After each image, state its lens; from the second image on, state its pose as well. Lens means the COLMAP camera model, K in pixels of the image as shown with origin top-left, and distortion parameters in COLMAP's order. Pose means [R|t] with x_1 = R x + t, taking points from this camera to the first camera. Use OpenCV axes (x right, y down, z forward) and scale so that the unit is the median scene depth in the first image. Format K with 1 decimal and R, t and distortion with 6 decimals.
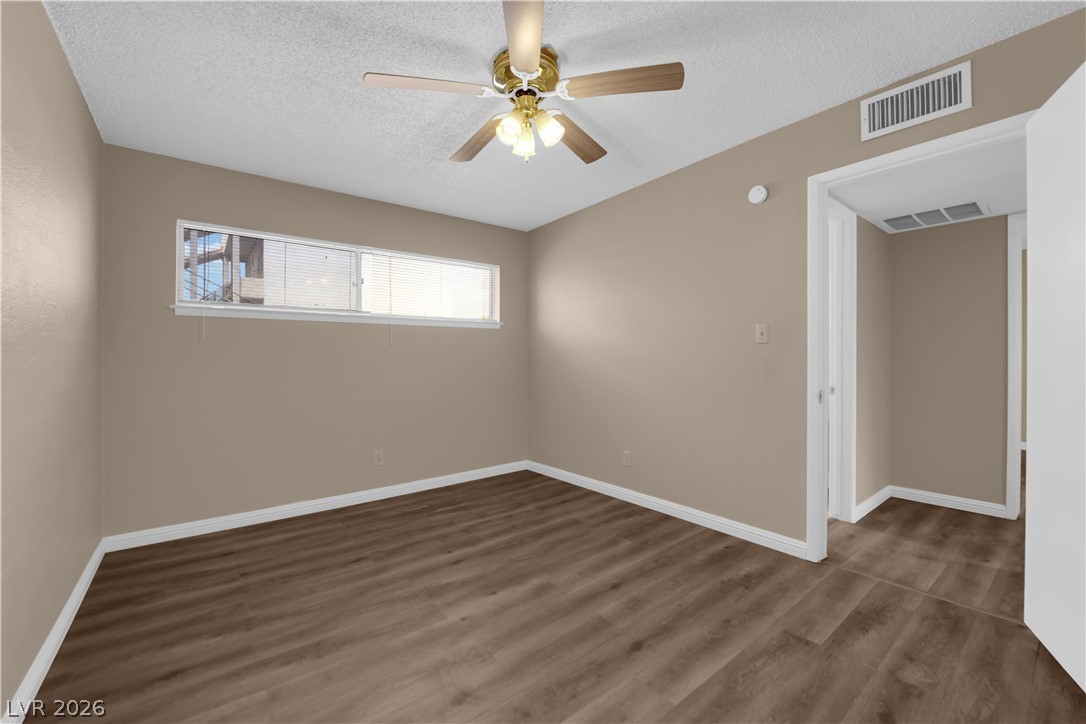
lens RADIAL K [[430.7, 0, 542.5], [0, 430.7, 360.8], [0, 0, 1]] dist [-0.017033, -0.000555]
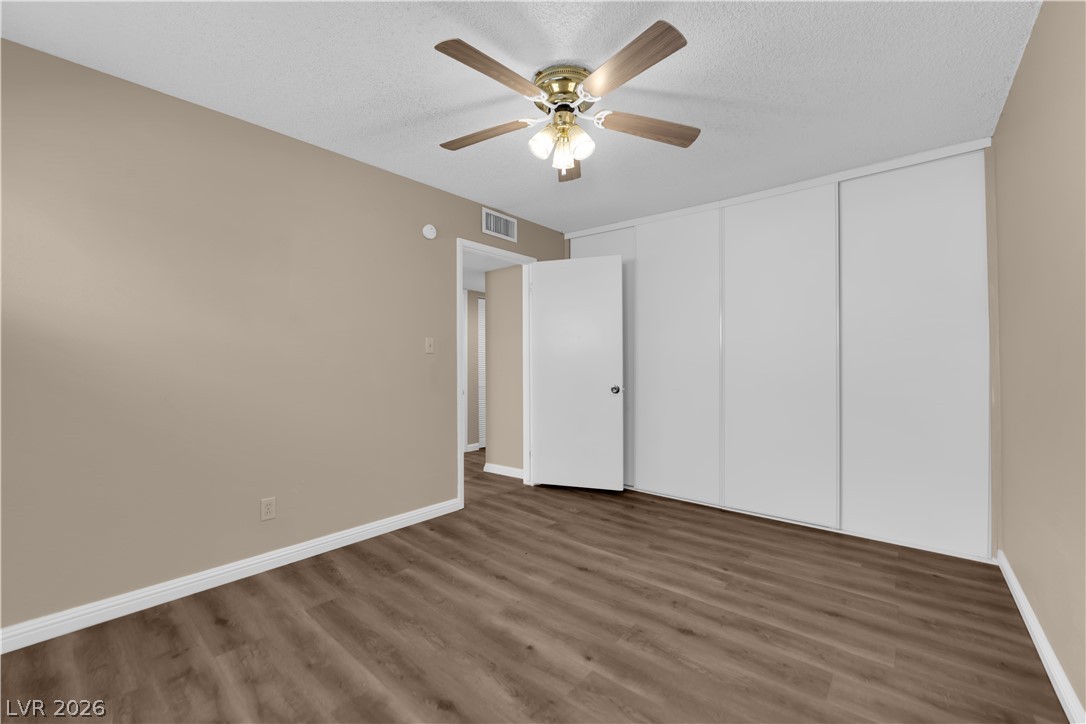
lens RADIAL K [[430.7, 0, 544.0], [0, 430.7, 361.8], [0, 0, 1]] dist [-0.017033, -0.000555]
pose [[-0.183402, 0.011006, 0.982976, -0.840236], [0.009050, 0.999914, -0.009507, -0.002840], [-0.982996, 0.007152, -0.183486, 1.004007]]
